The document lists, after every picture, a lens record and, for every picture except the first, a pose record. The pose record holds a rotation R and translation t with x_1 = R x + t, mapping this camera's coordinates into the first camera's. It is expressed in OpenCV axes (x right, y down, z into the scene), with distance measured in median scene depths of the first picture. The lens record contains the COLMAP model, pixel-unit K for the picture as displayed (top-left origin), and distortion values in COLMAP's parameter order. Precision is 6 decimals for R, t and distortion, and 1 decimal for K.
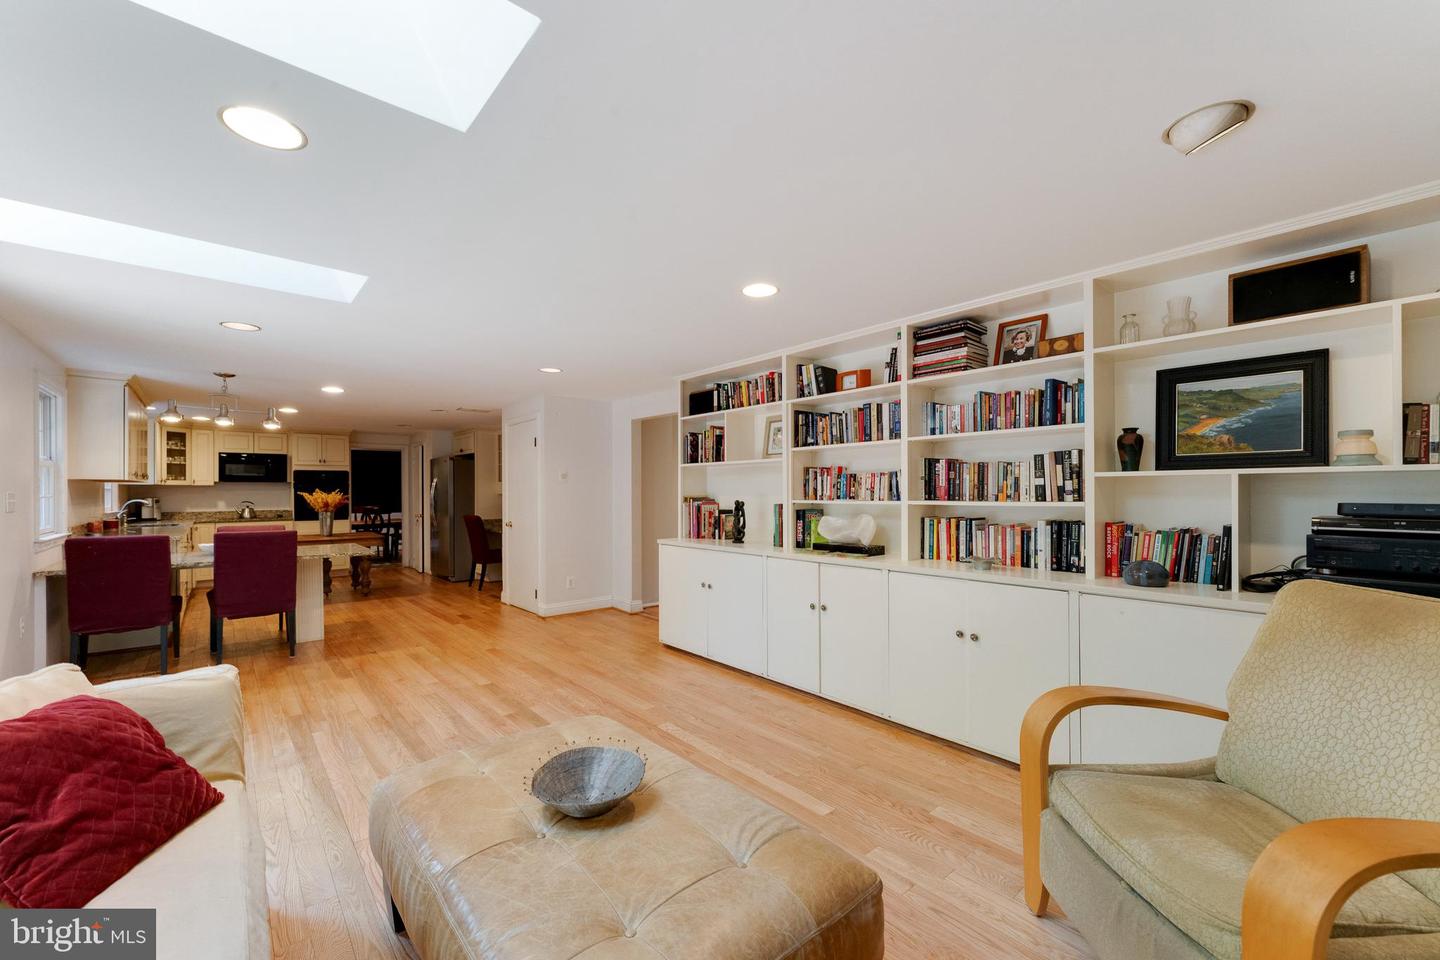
lens RADIAL K [[574.5, 0, 723.3], [0, 574.5, 493.0], [0, 0, 1]] dist [0.000720, 0.000120]
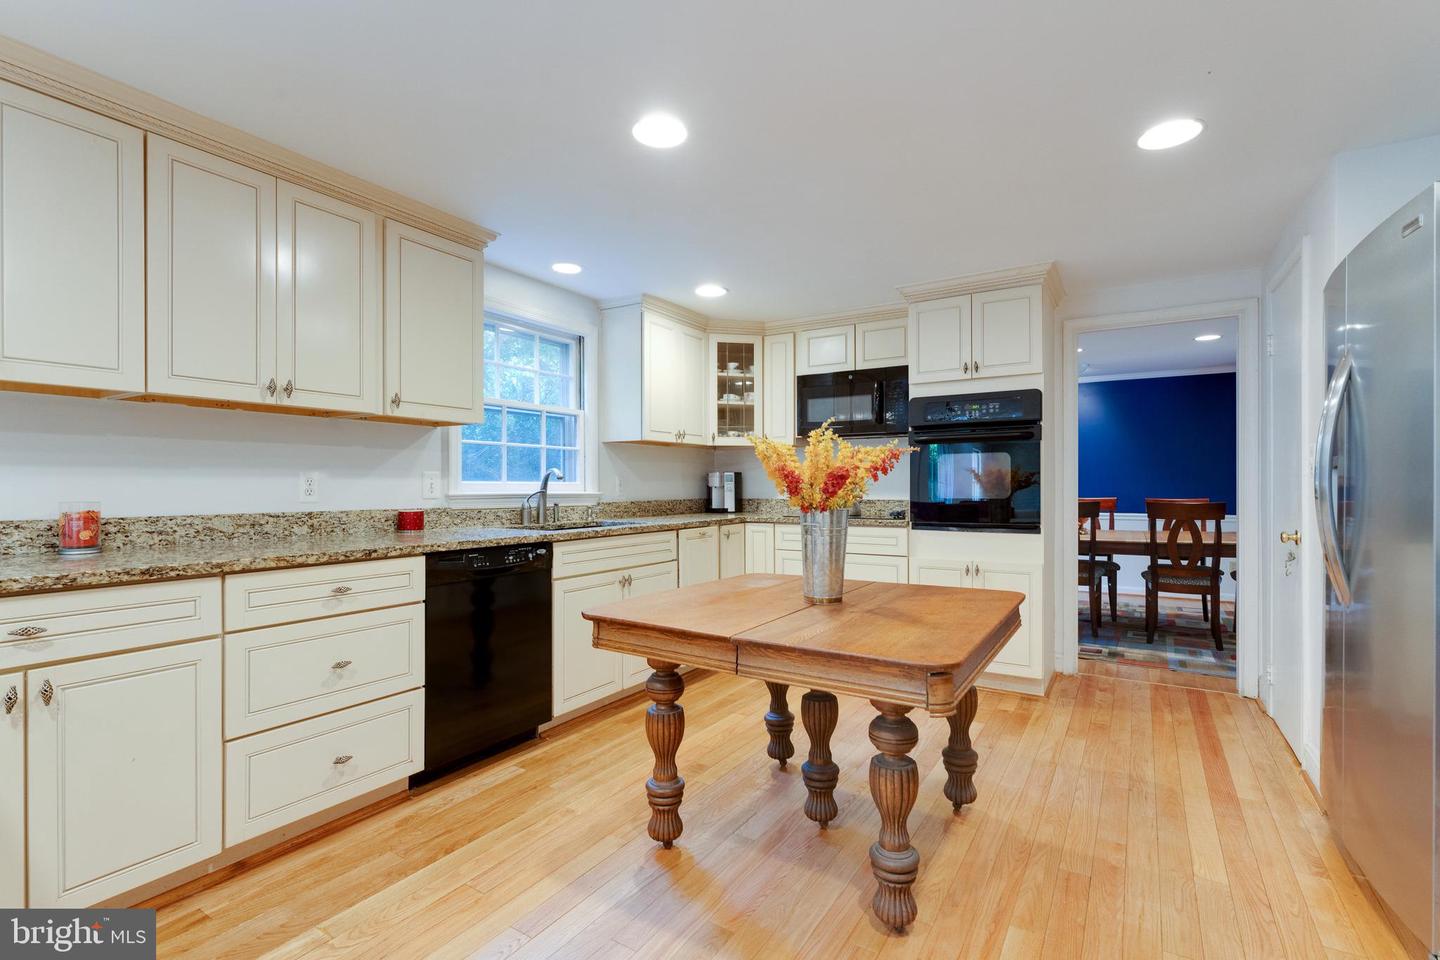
lens RADIAL K [[654.5, 0, 719.0], [0, 654.5, 488.5], [0, 0, 1]] dist [-0.003139, -0.000208]
pose [[0.287795, 0.004493, -0.957682, -0.371921], [-0.004575, 0.999984, 0.003316, 0.021318], [0.957681, 0.003427, 0.287811, 0.777727]]
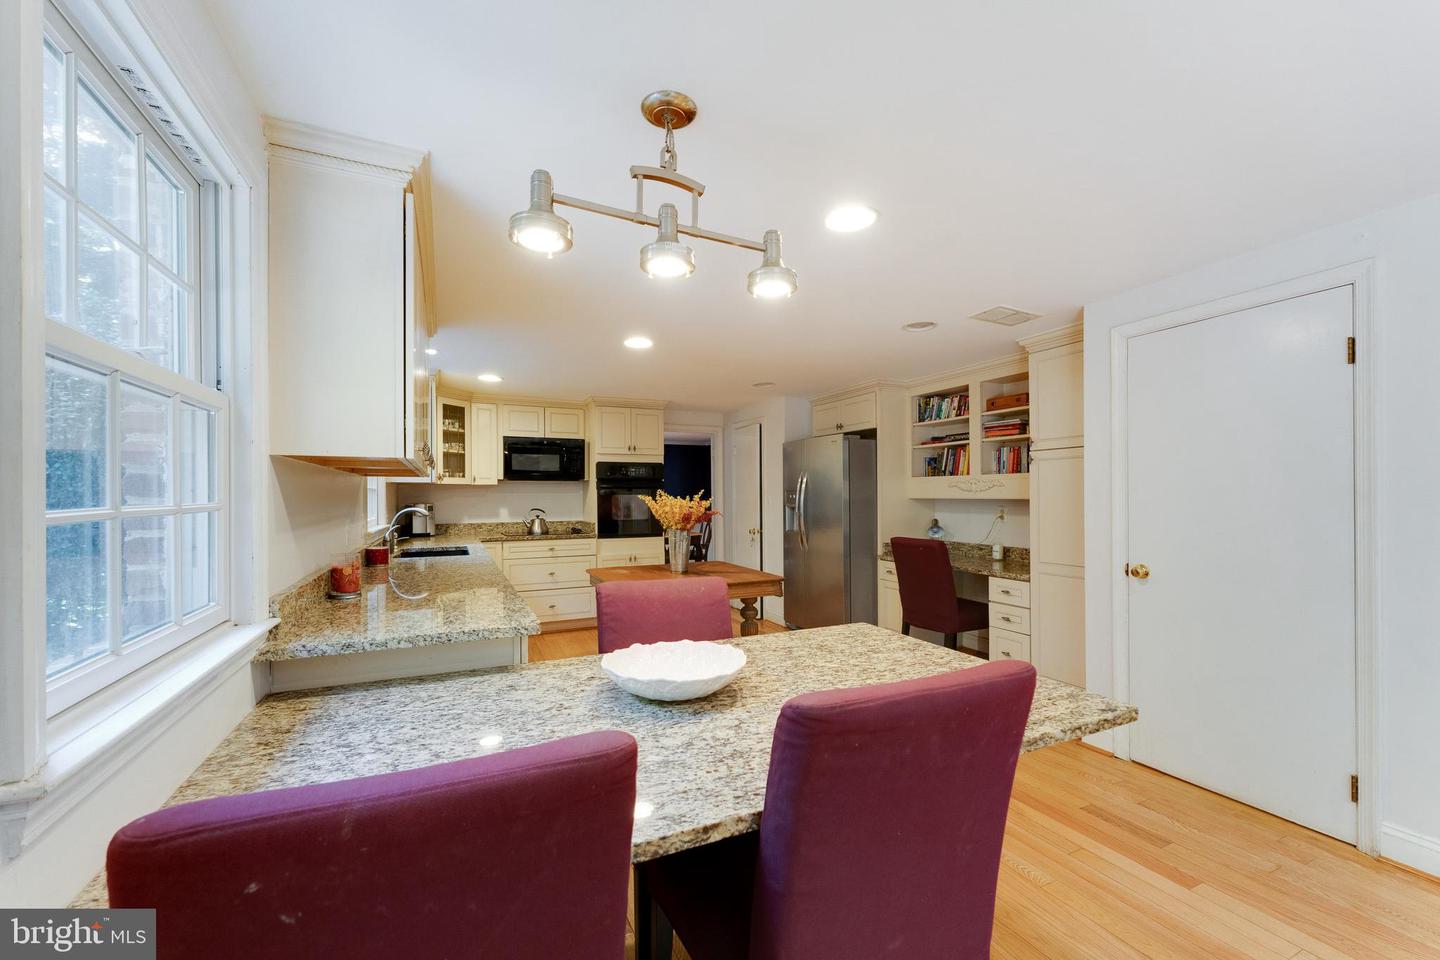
lens RADIAL K [[574.5, 0, 723.3], [0, 574.5, 493.0], [0, 0, 1]] dist [0.000720, 0.000120]
pose [[0.961978, -0.001439, -0.273122, -0.444210], [-0.000224, 0.999982, -0.006055, 0.000185], [0.273126, 0.005886, 0.961960, 0.419274]]
